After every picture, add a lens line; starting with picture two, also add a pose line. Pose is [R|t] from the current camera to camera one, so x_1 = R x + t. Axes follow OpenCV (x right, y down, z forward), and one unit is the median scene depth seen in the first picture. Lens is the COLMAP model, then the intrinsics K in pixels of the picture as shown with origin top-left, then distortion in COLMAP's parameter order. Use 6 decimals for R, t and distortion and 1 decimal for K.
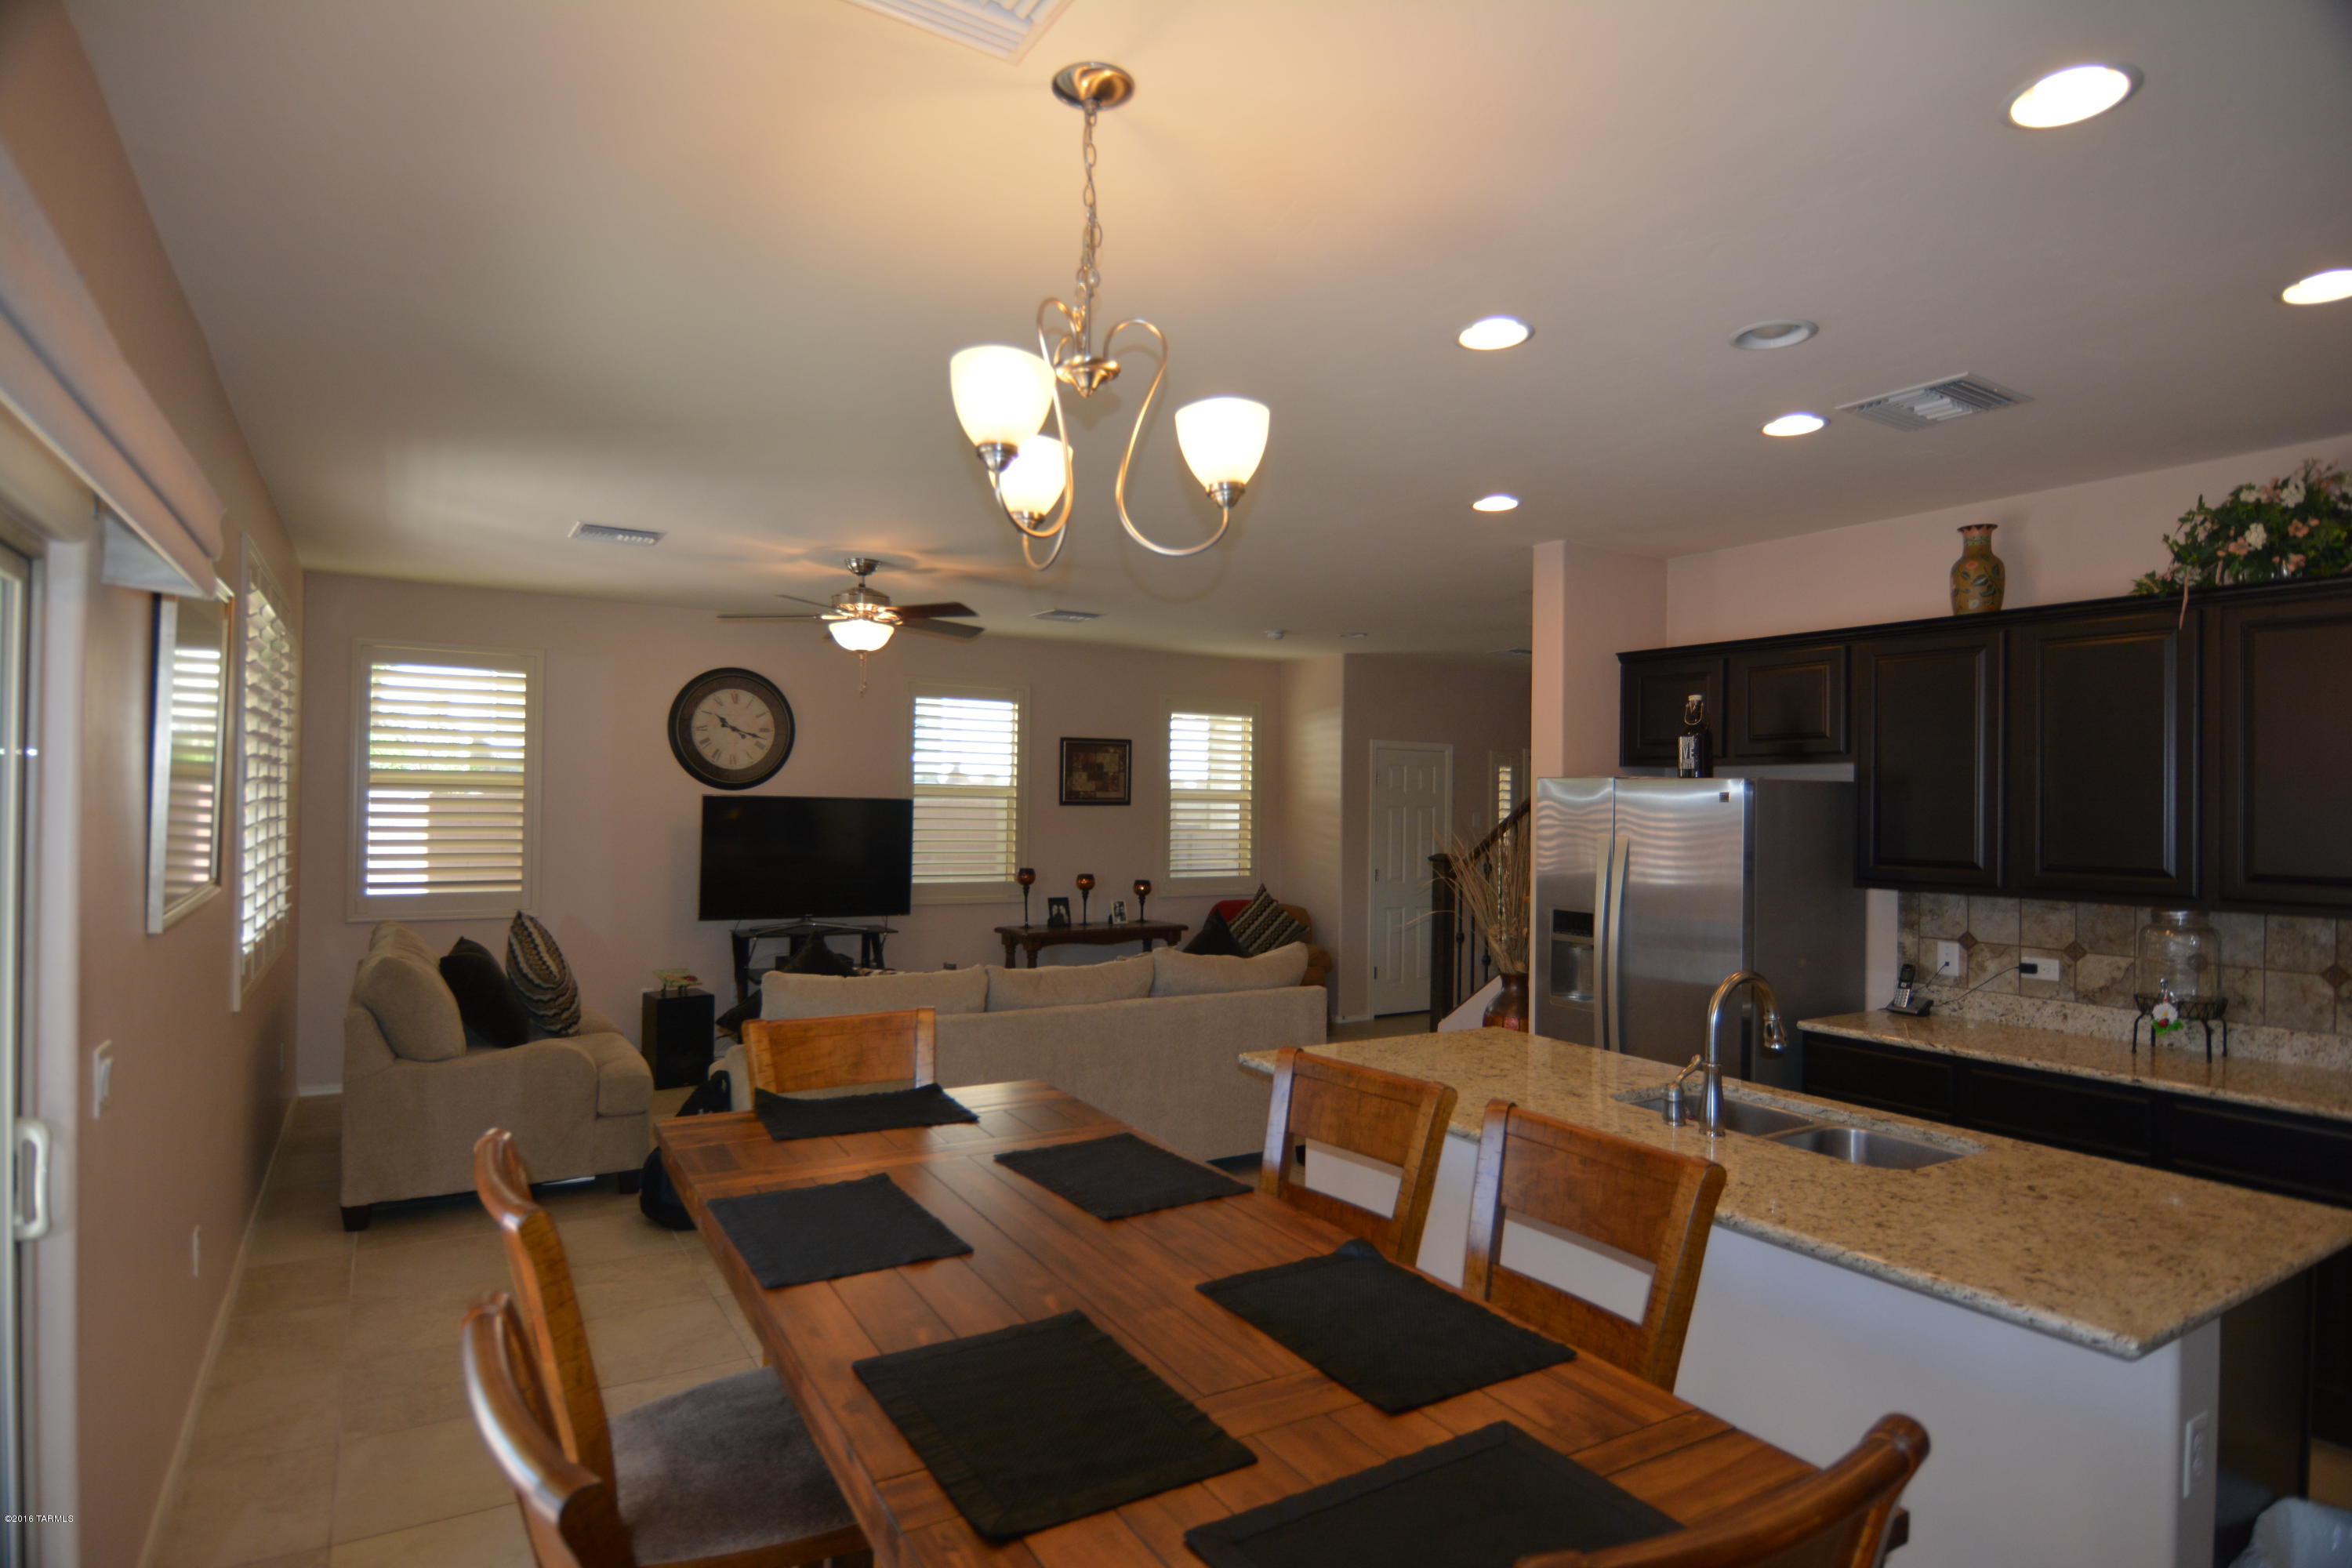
lens RADIAL K [[1241.7, 0, 1171.3], [0, 1241.7, 790.9], [0, 0, 1]] dist [-0.000418, -0.015965]
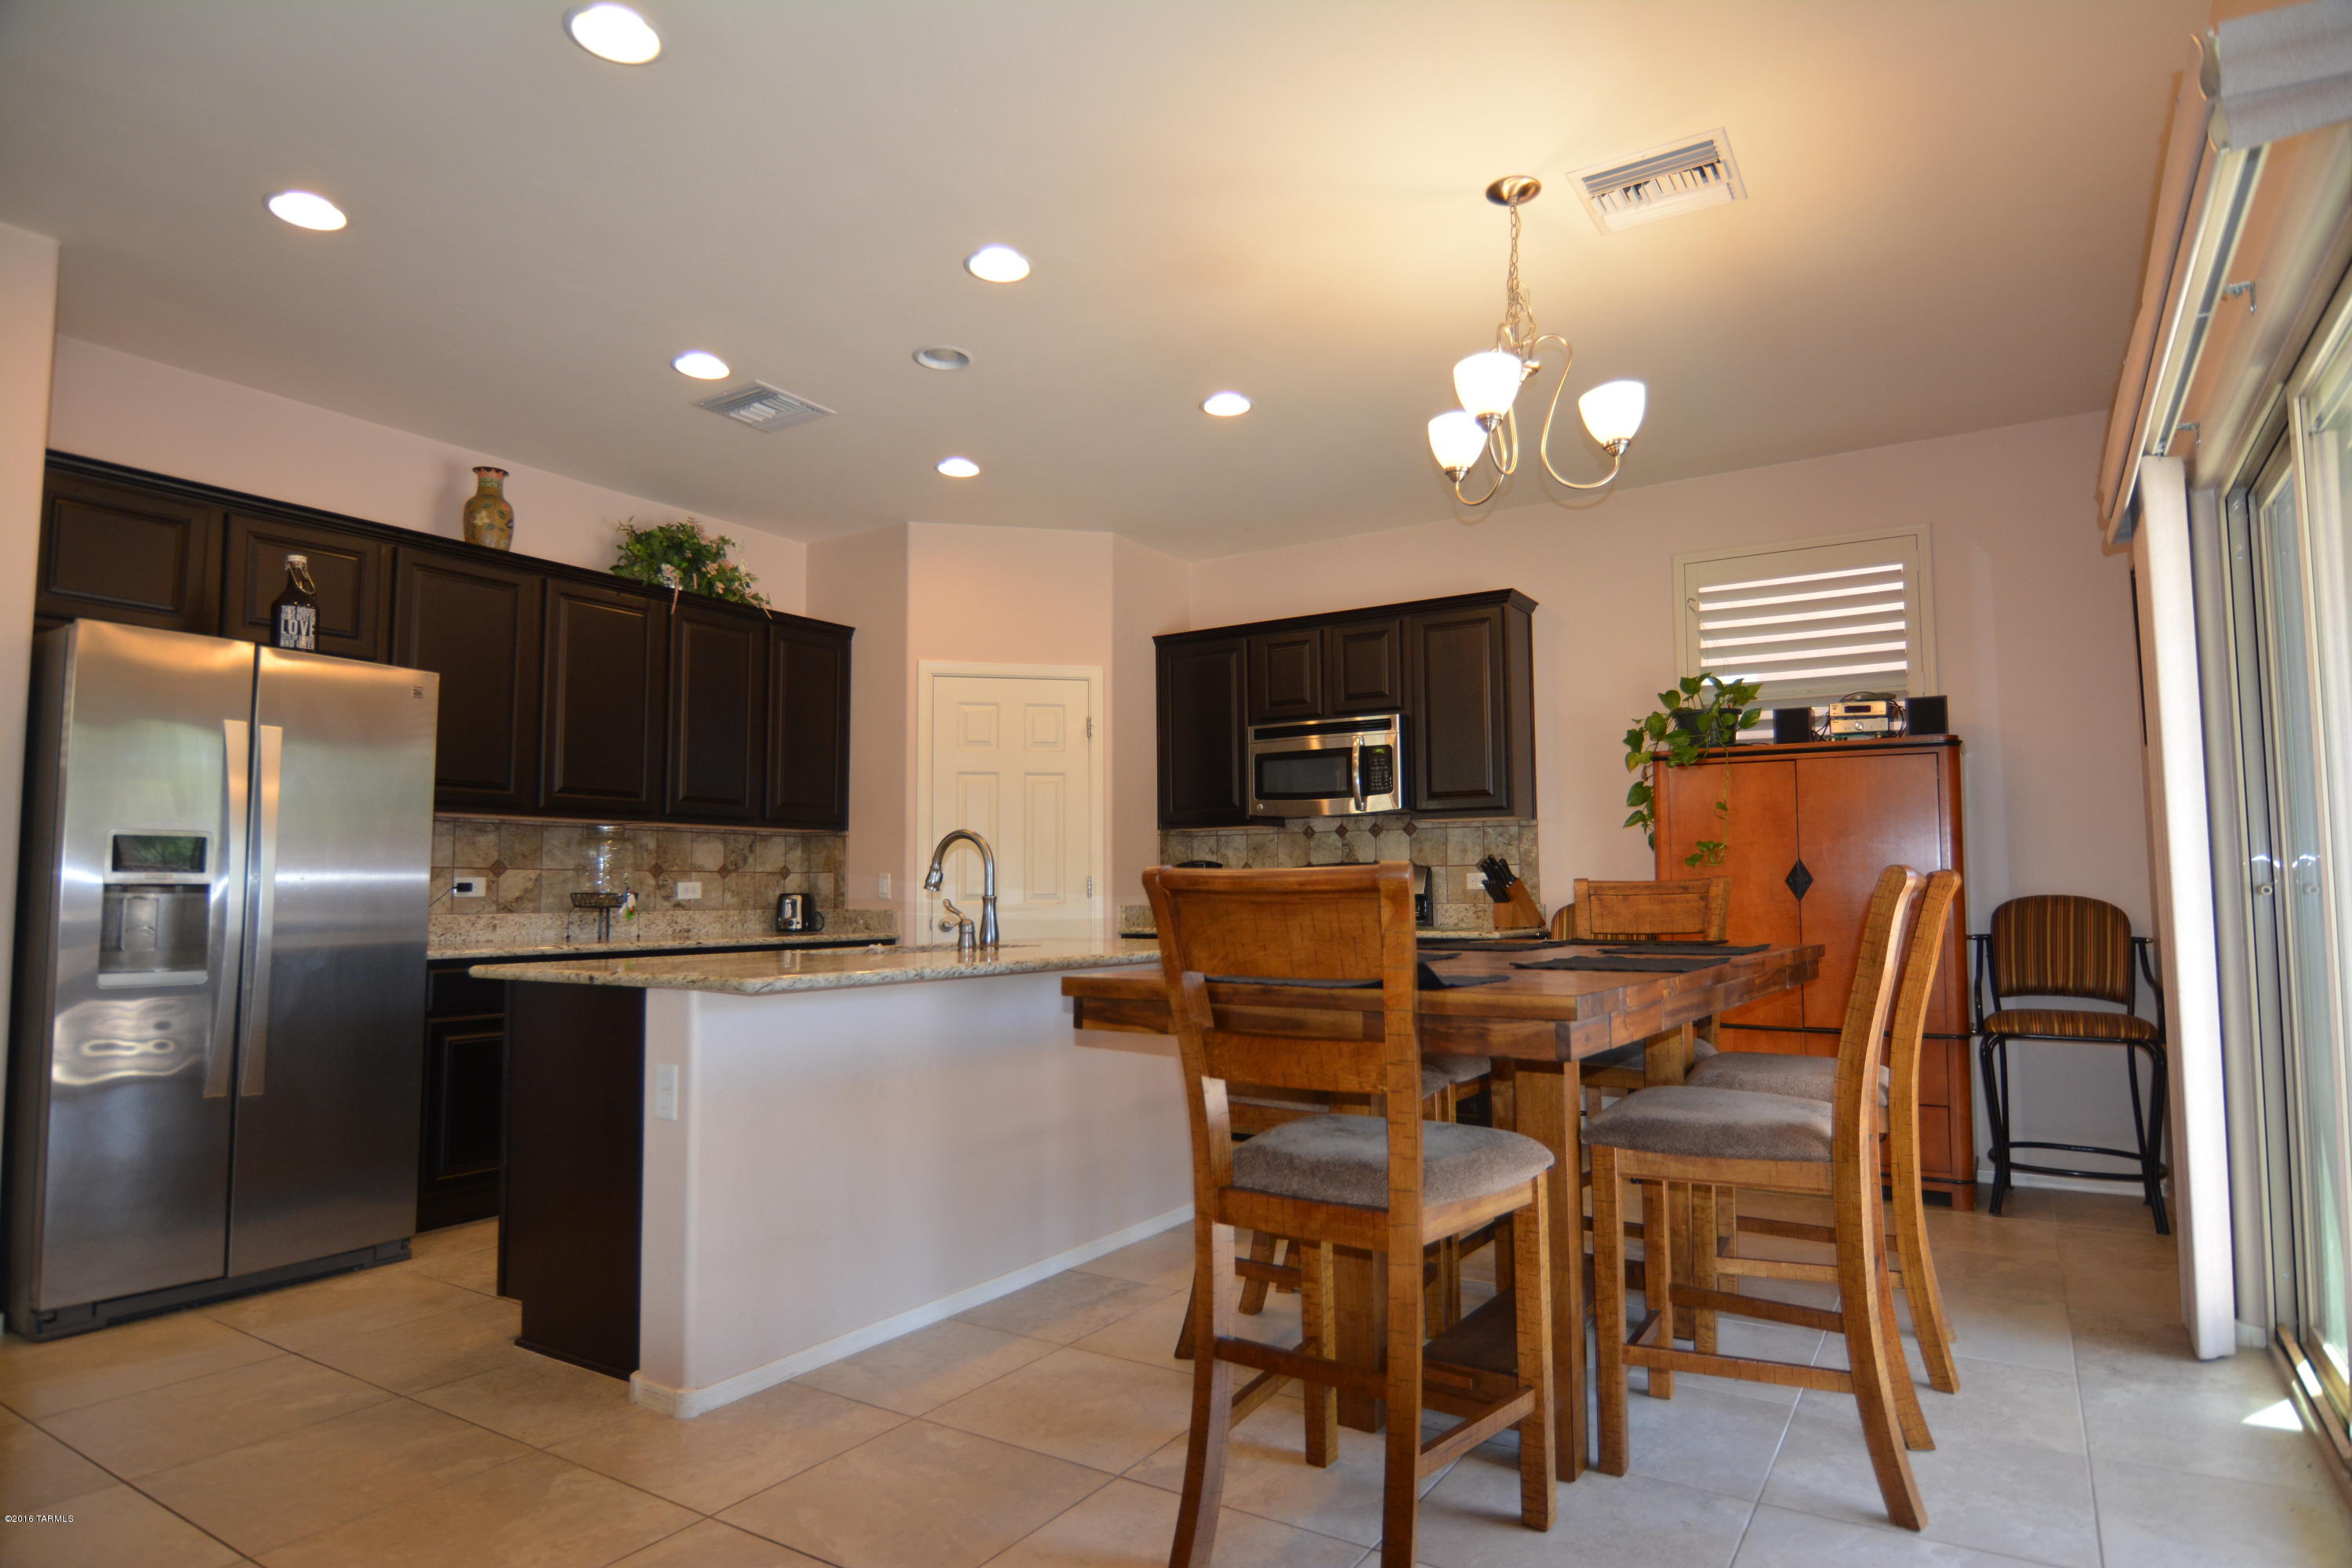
lens RADIAL K [[1304.3, 0, 1174.8], [0, 1304.3, 792.1], [0, 0, 1]] dist [-0.004537, -0.001660]
pose [[-0.438666, 0.055383, 0.896942, -0.597816], [-0.014063, 0.997554, -0.068473, 0.131213], [-0.898540, -0.042651, -0.436814, 0.953989]]
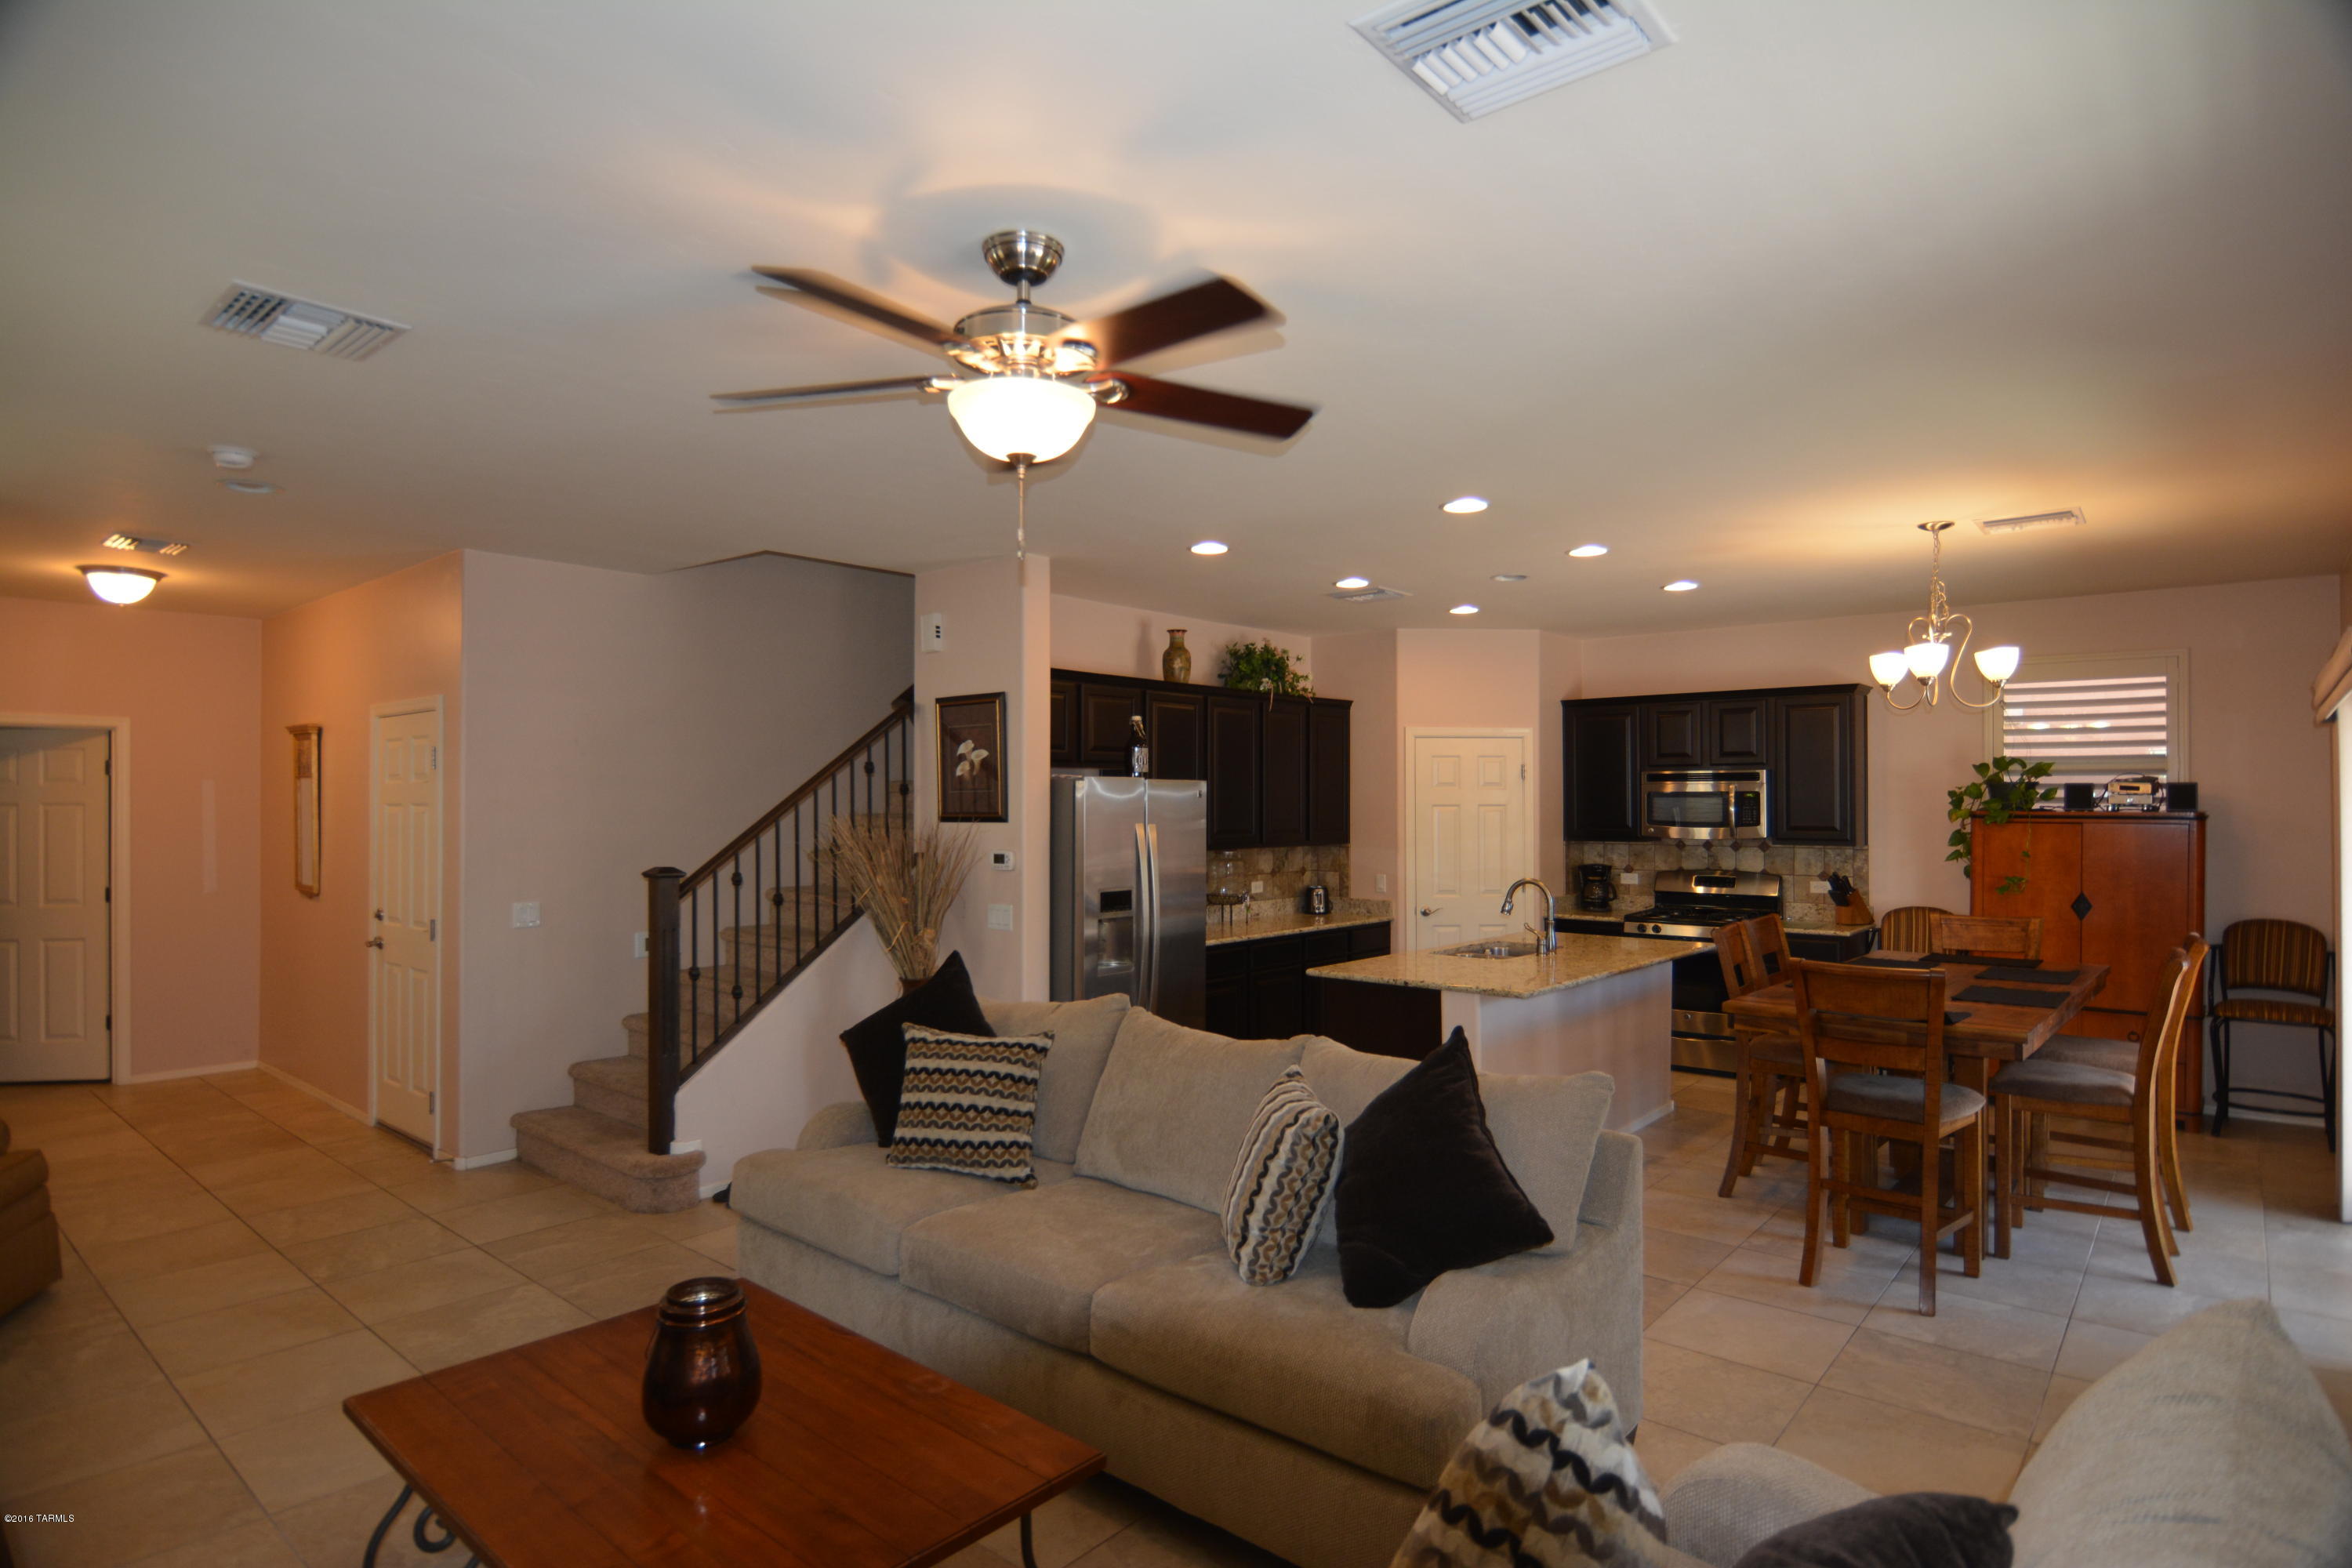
lens RADIAL K [[1241.7, 0, 1171.3], [0, 1241.7, 790.9], [0, 0, 1]] dist [-0.000418, -0.015965]
pose [[-0.306332, -0.006514, 0.951902, -0.934654], [-0.016981, 0.999855, 0.001378, -0.000300], [-0.951773, -0.015742, -0.306399, 1.519972]]
